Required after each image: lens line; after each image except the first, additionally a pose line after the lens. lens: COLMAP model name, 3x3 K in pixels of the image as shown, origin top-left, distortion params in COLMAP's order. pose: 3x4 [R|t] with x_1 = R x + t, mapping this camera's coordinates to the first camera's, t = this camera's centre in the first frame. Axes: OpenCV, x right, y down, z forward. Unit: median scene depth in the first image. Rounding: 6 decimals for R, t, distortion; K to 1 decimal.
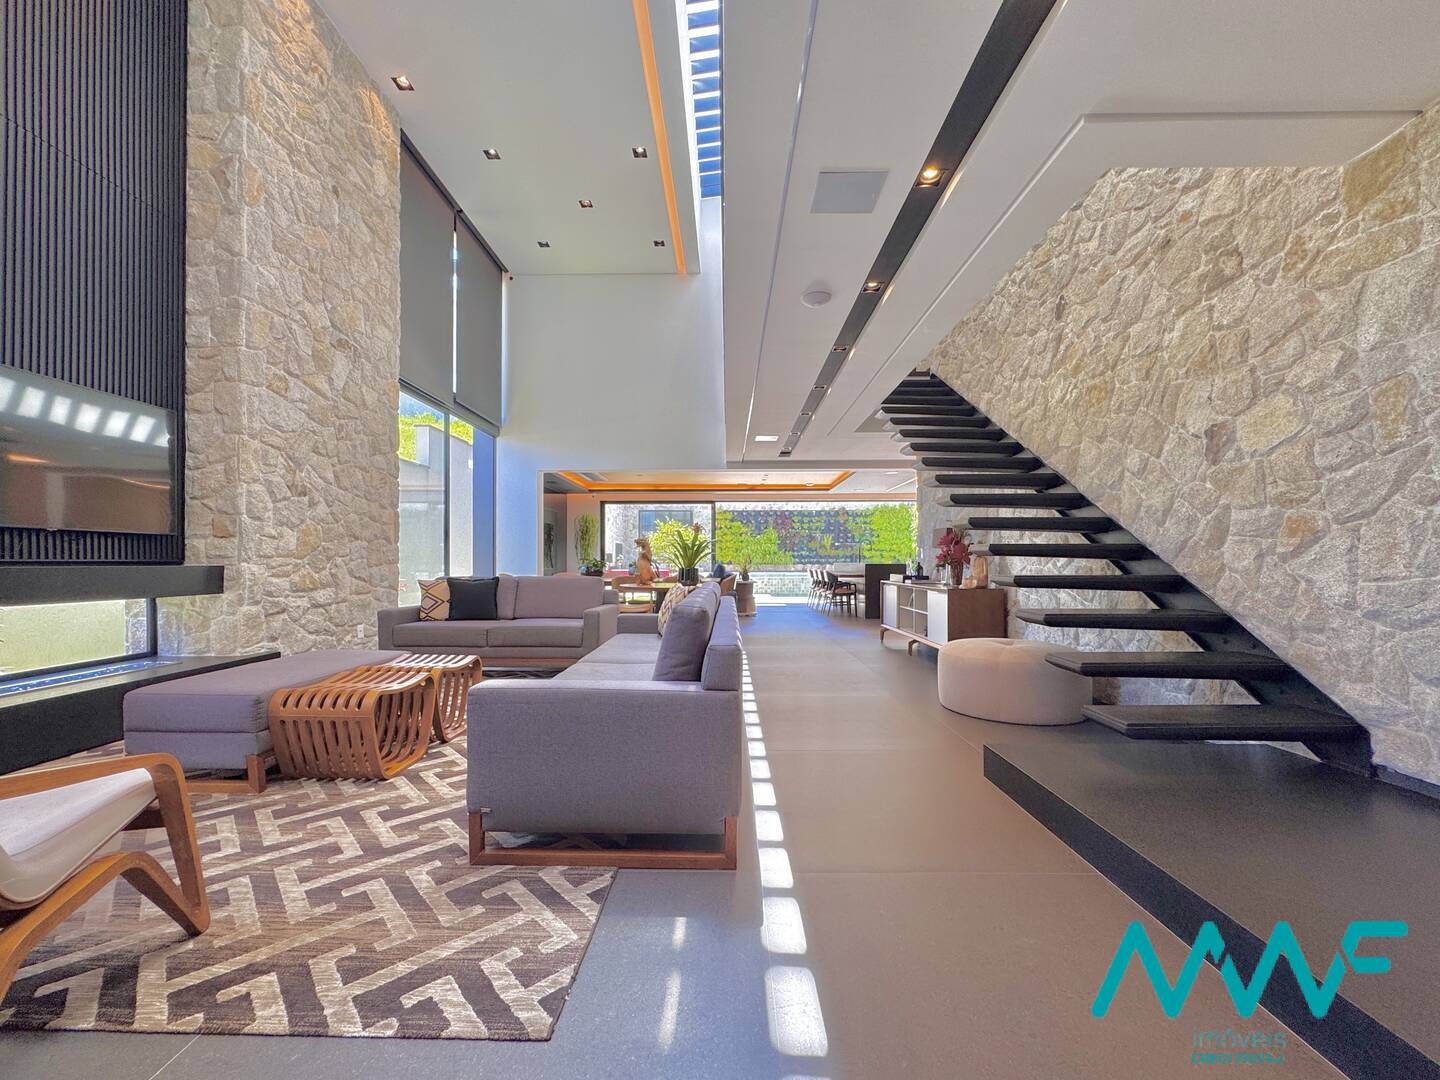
lens RADIAL K [[582.9, 0, 706.5], [0, 582.9, 571.8], [0, 0, 1]] dist [-0.004606, 0.000994]
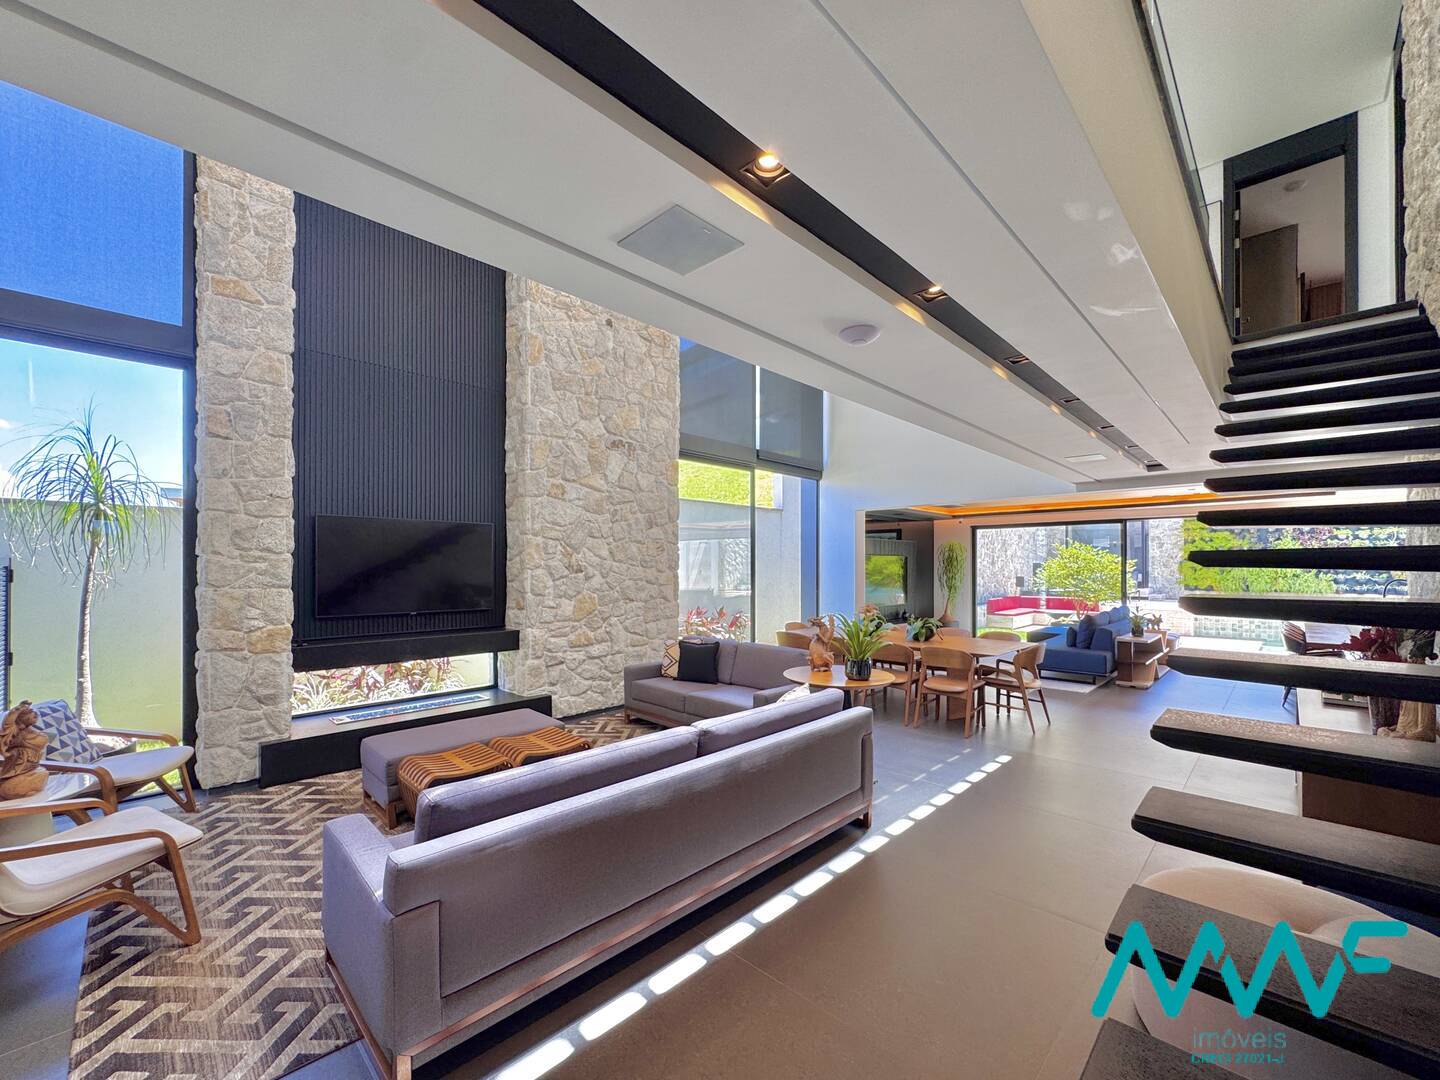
lens RADIAL K [[582.9, 0, 721.0], [0, 582.9, 575.8], [0, 0, 1]] dist [-0.004606, 0.000994]
pose [[0.733363, 0.008732, -0.679781, 0.416720], [-0.009314, 0.999953, 0.002796, -0.132843], [0.679774, 0.004281, 0.733409, 0.276047]]
